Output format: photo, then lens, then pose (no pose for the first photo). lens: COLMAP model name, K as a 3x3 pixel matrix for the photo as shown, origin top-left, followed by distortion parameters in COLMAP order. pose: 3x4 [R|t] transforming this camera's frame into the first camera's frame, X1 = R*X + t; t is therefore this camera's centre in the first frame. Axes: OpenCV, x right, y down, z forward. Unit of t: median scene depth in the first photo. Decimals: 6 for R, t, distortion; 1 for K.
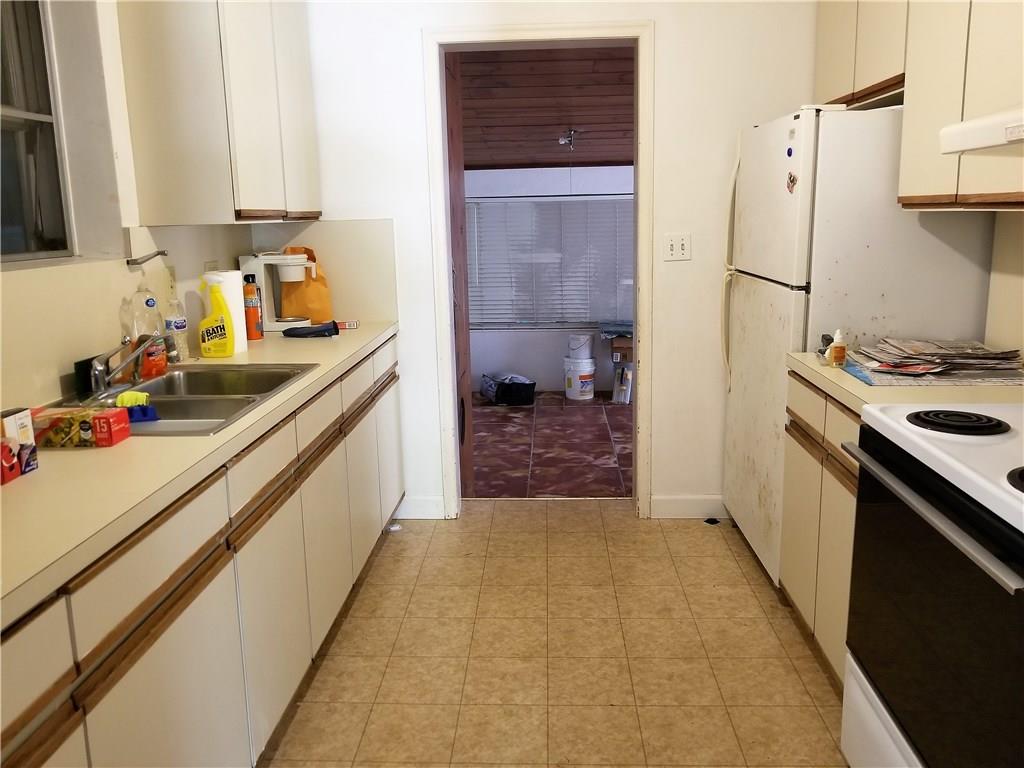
lens RADIAL K [[810.3, 0, 512.3], [0, 810.3, 381.7], [0, 0, 1]] dist [-0.014545, 0.005844]
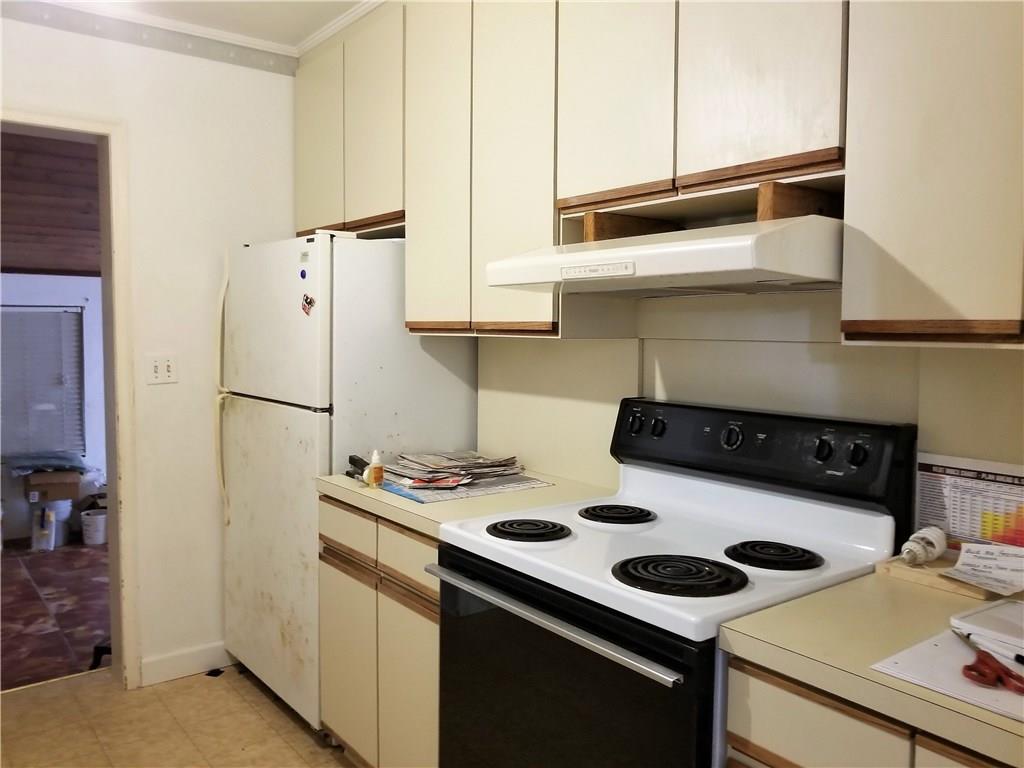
lens RADIAL K [[810.3, 0, 505.4], [0, 810.3, 386.7], [0, 0, 1]] dist [-0.014545, 0.005844]
pose [[0.762405, -0.020599, 0.646772, -0.105170], [0.109200, 0.989254, -0.097217, -0.023324], [-0.637819, 0.144747, 0.756462, 0.108915]]
